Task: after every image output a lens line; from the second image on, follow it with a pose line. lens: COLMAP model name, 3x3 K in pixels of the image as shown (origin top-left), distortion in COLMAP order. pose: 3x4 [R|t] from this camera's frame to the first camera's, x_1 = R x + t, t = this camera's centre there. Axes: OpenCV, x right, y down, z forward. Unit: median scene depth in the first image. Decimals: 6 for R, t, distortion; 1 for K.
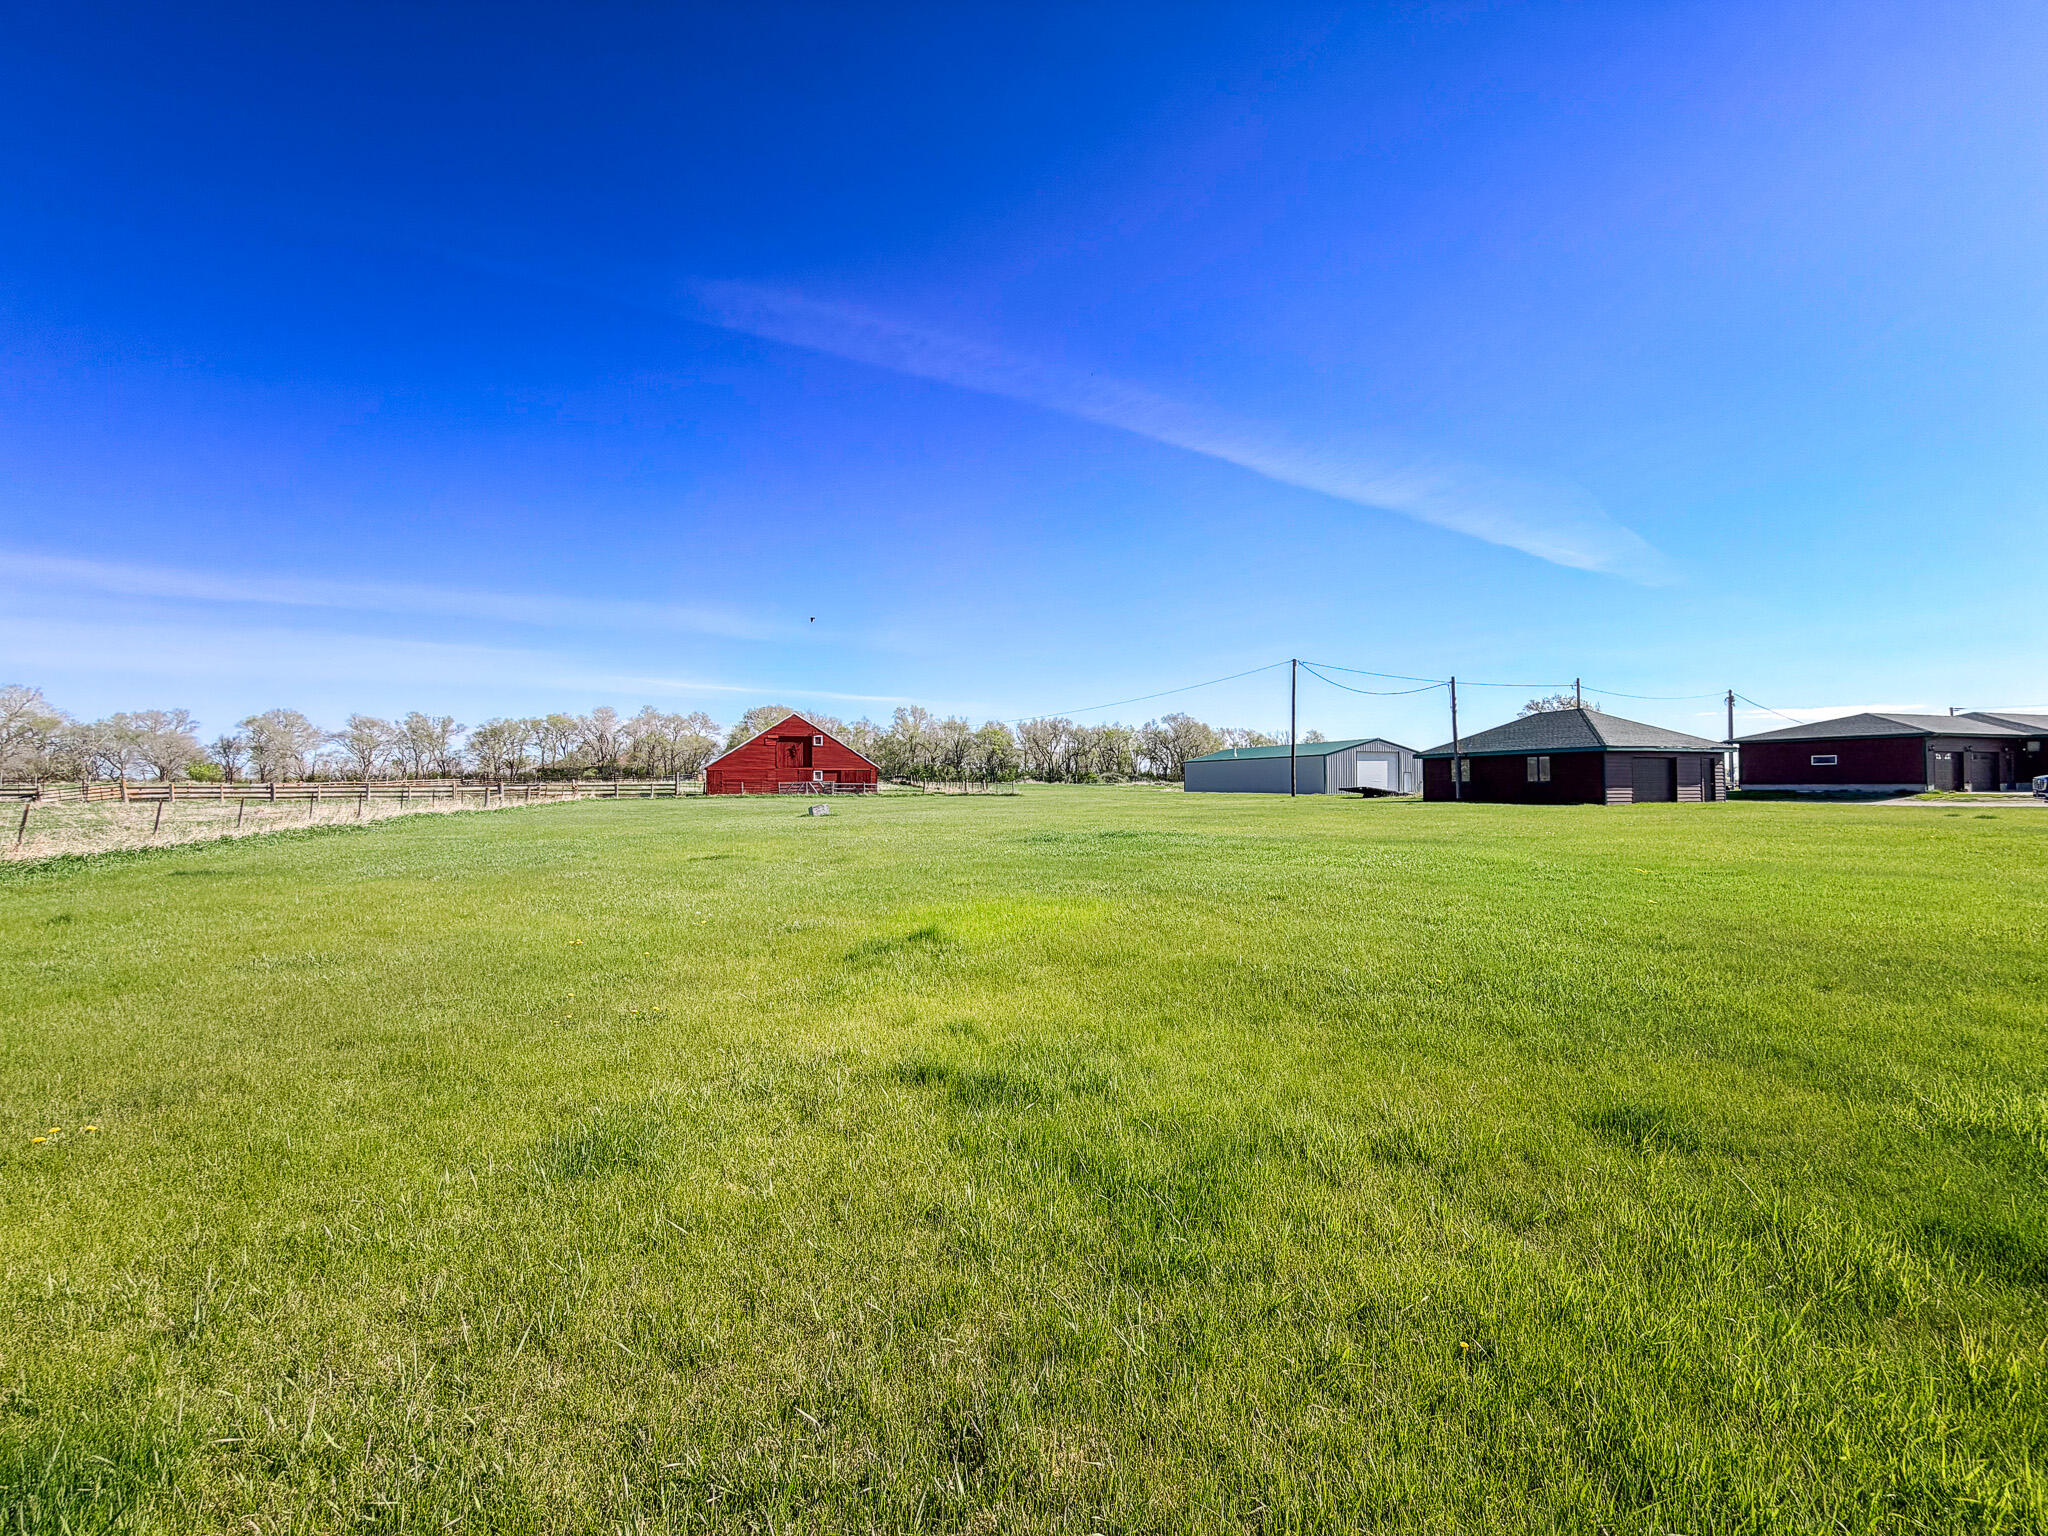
lens RADIAL K [[818.7, 0, 1022.8], [0, 818.7, 770.9], [0, 0, 1]] dist [0.000807, 0.000072]
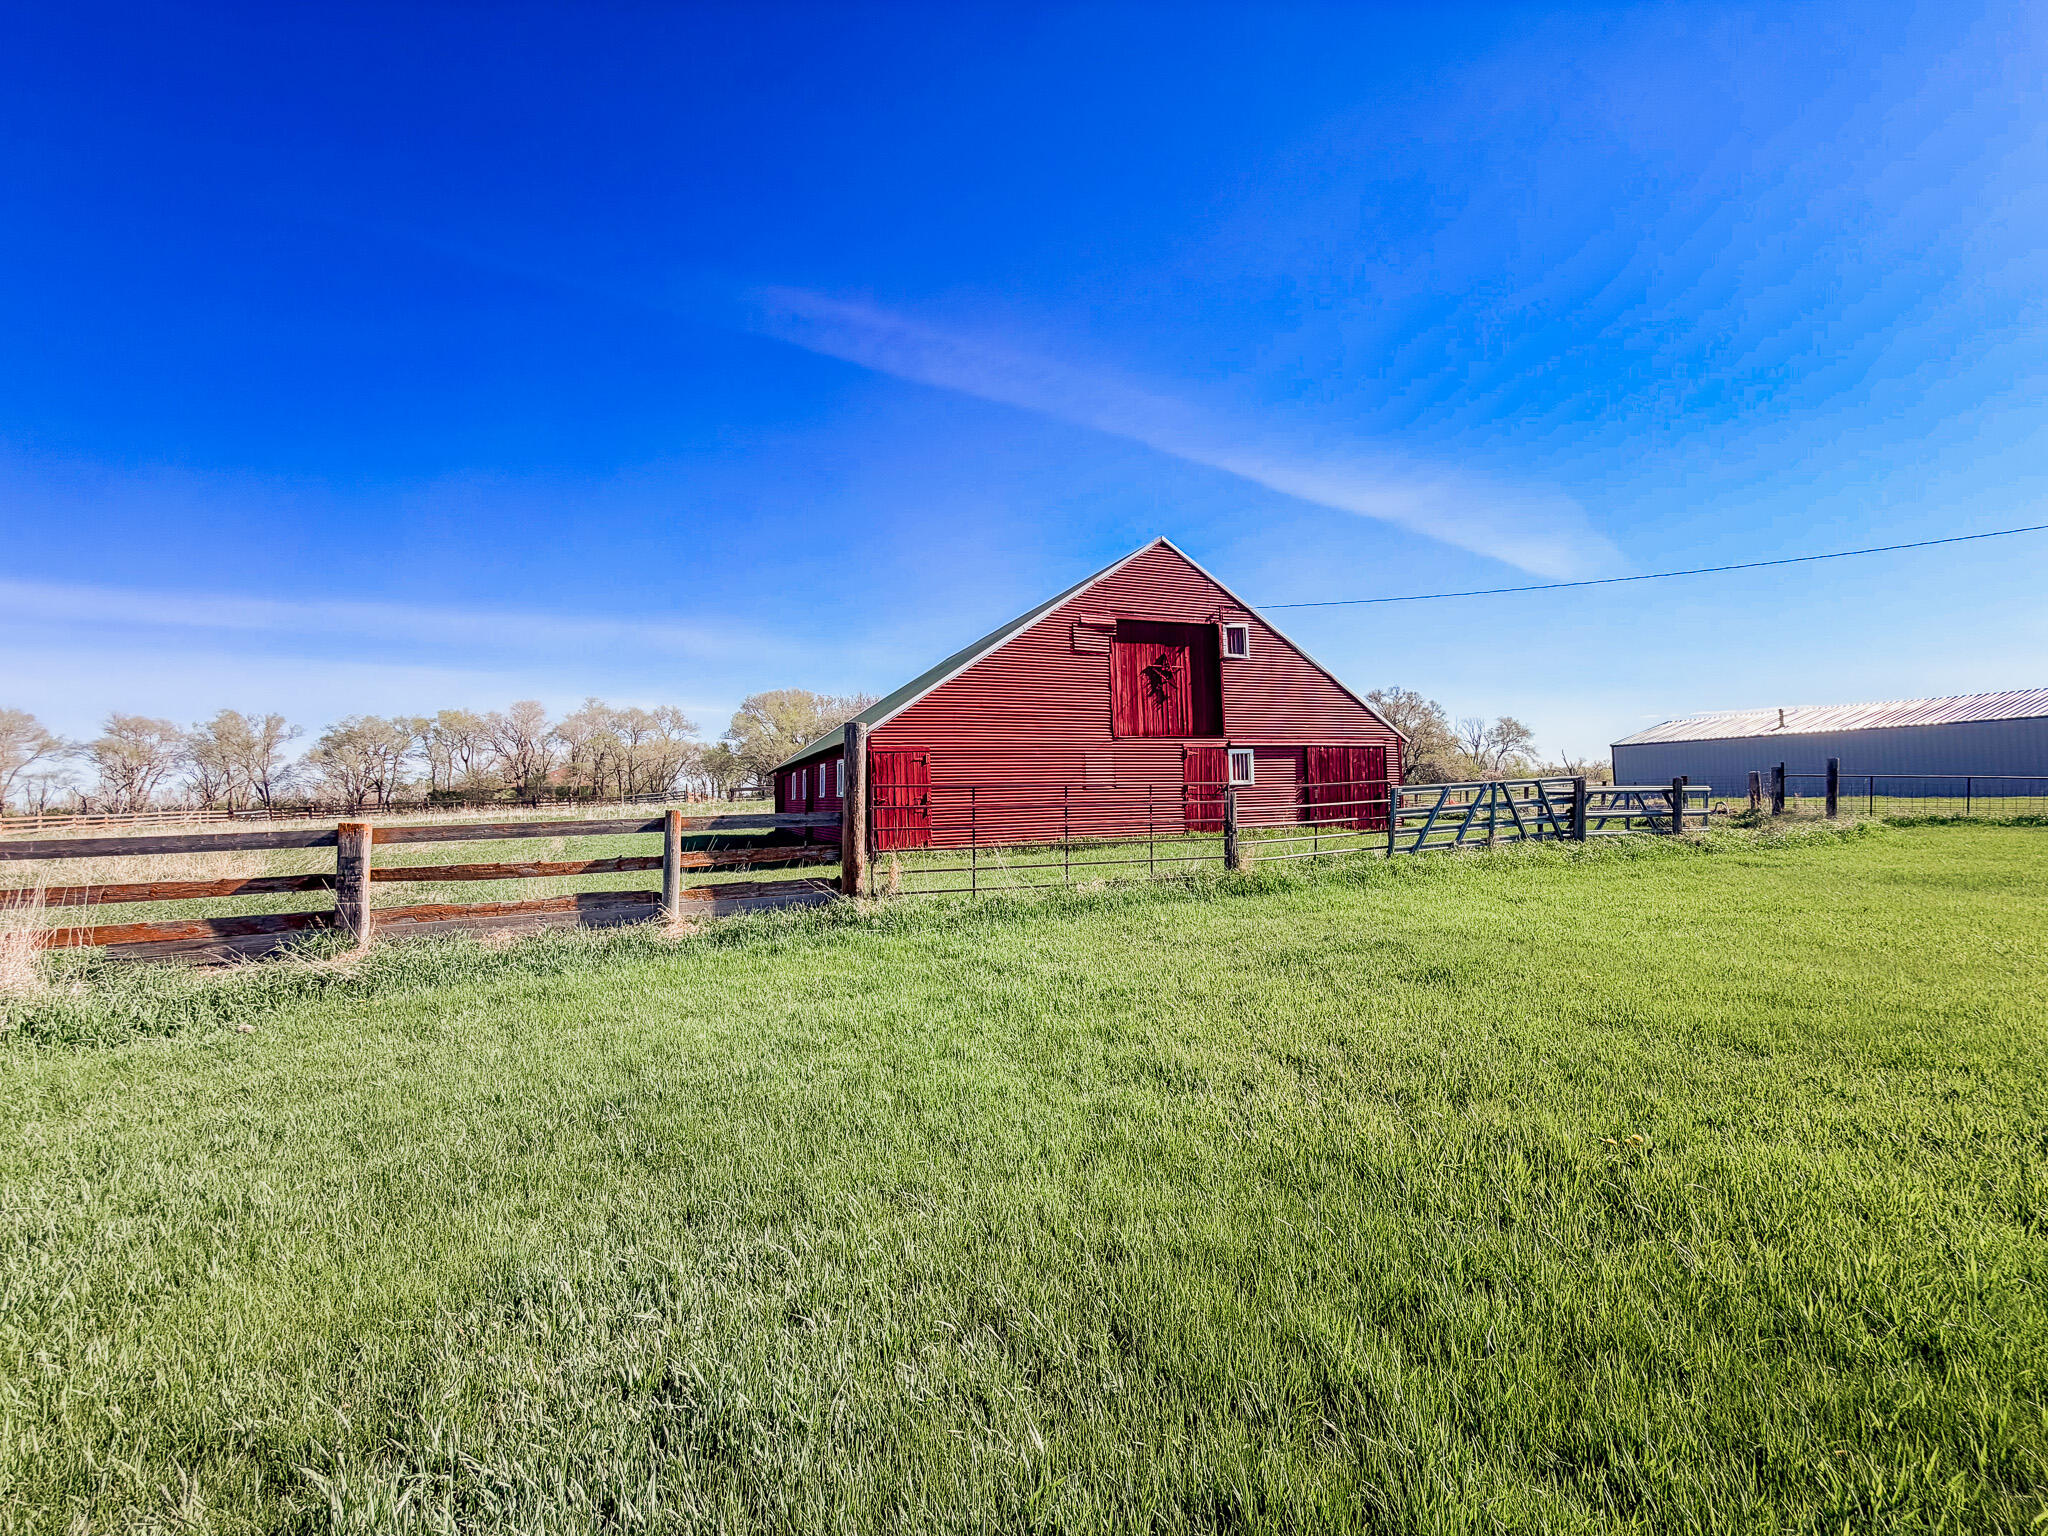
lens RADIAL K [[818.7, 0, 1023.1], [0, 818.7, 767.4], [0, 0, 1]] dist [0.000807, 0.000072]
pose [[0.998186, -0.022446, 0.055863, -0.149509], [0.023780, 0.999445, -0.023332, 0.004733], [-0.055308, 0.024618, 0.998166, 0.321911]]
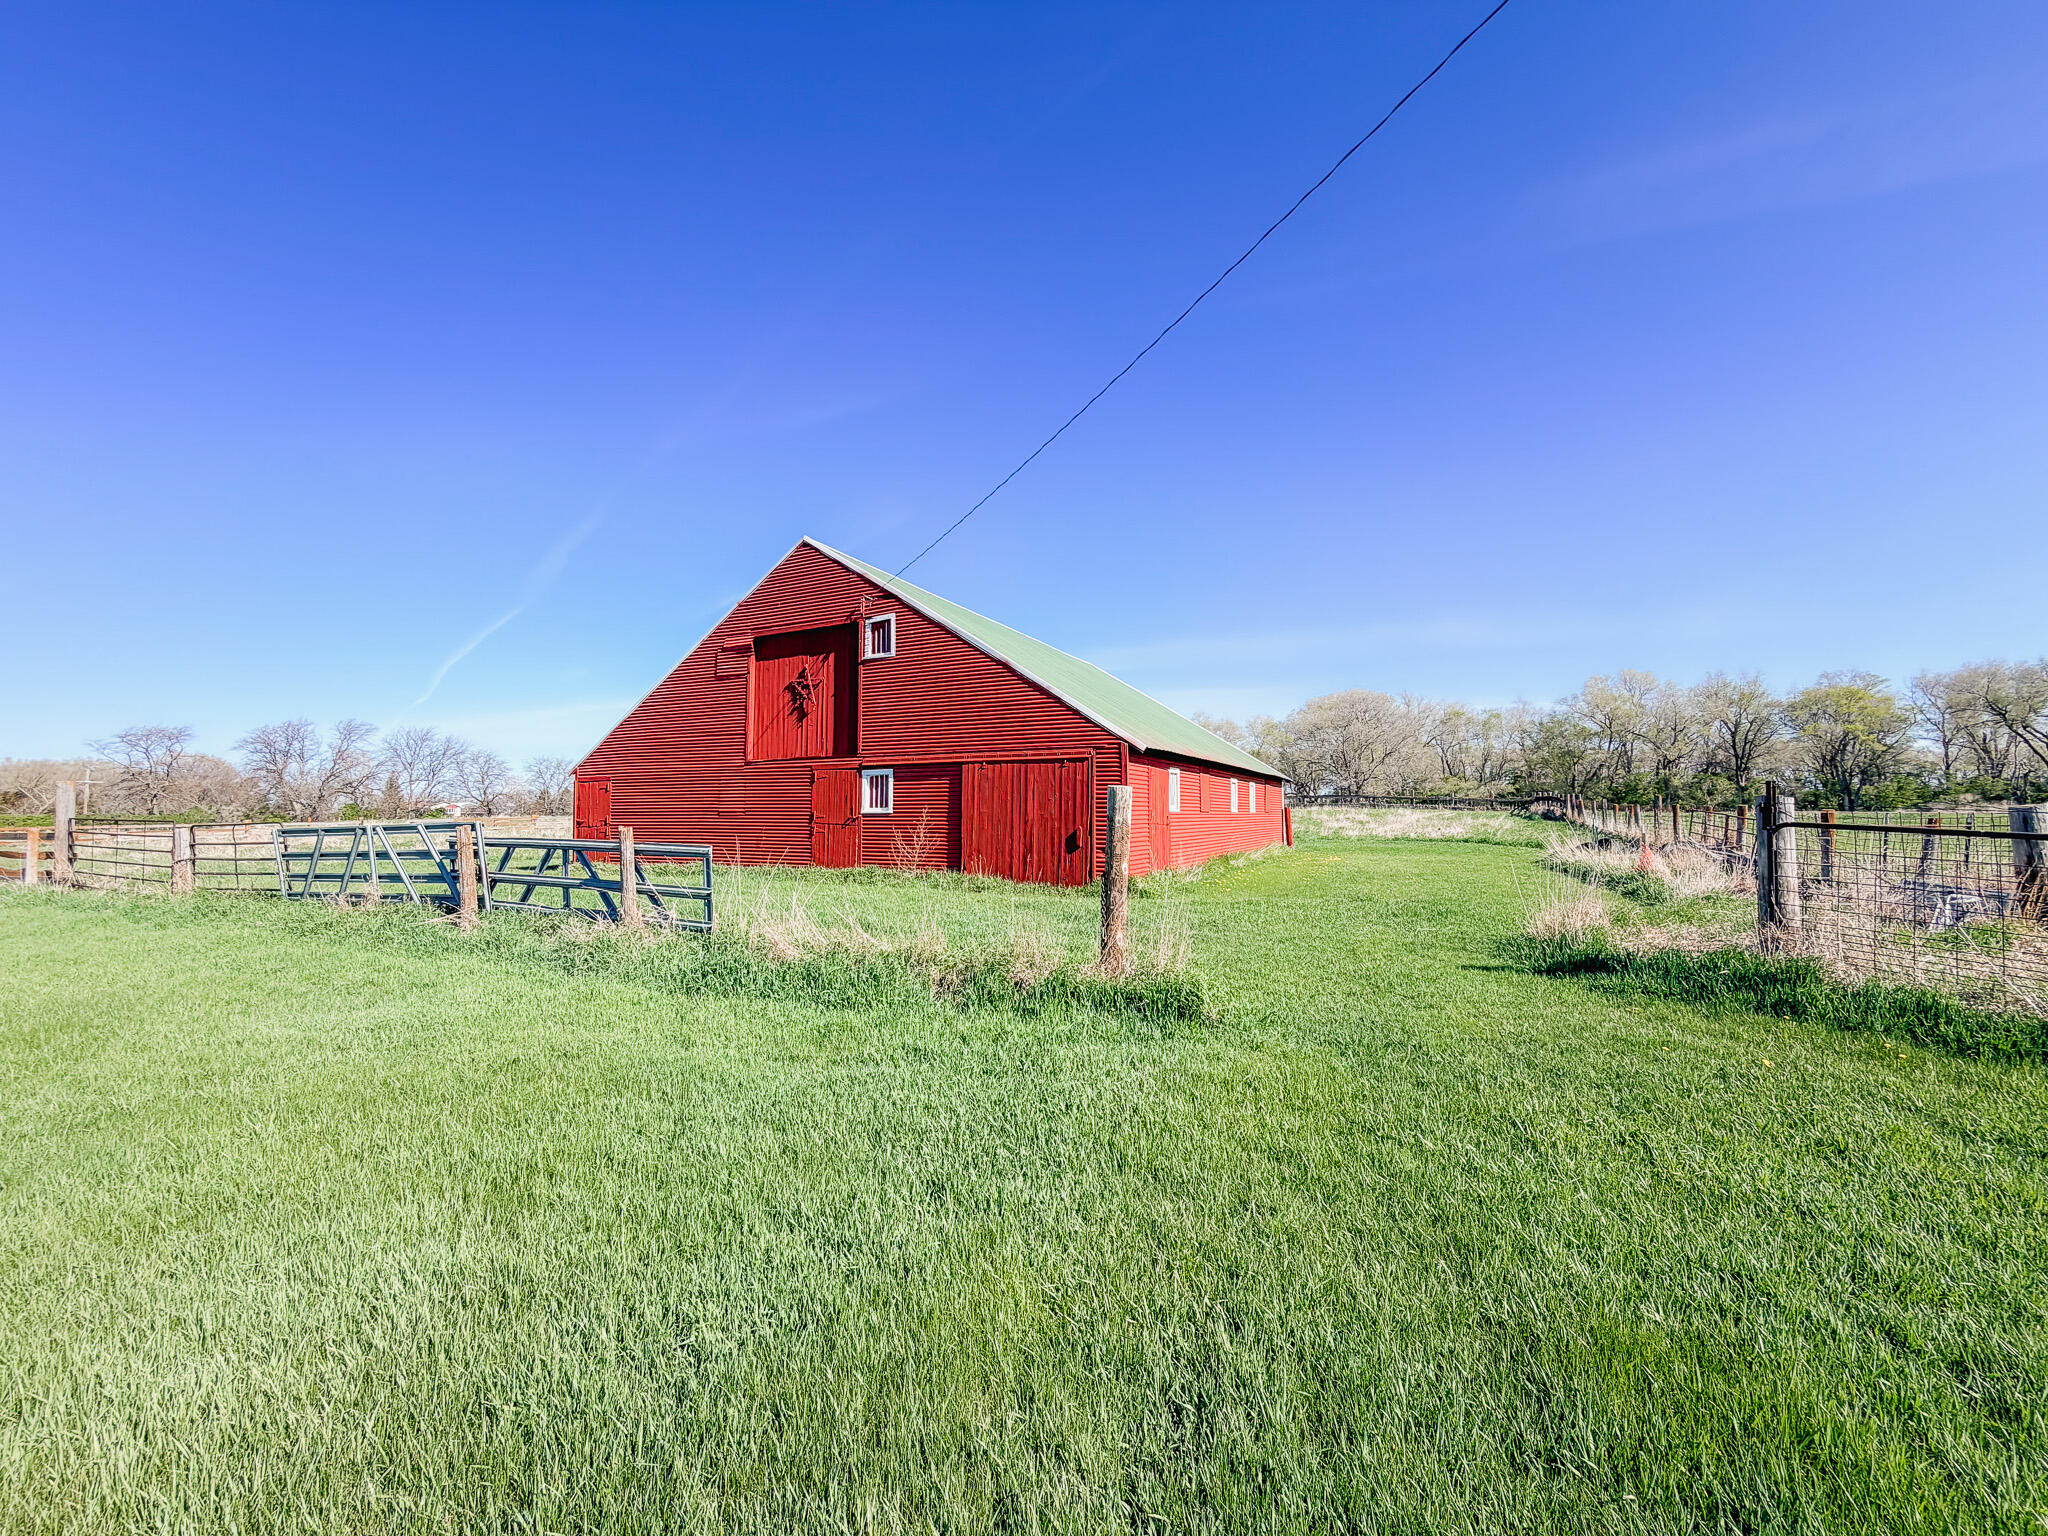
lens RADIAL K [[818.7, 0, 1015.4], [0, 818.7, 764.4], [0, 0, 1]] dist [0.000807, 0.000072]
pose [[0.690735, -0.045294, -0.721688, -0.027252], [0.014441, 0.998701, -0.048858, 0.004452], [0.722964, 0.023326, 0.690492, 0.384985]]
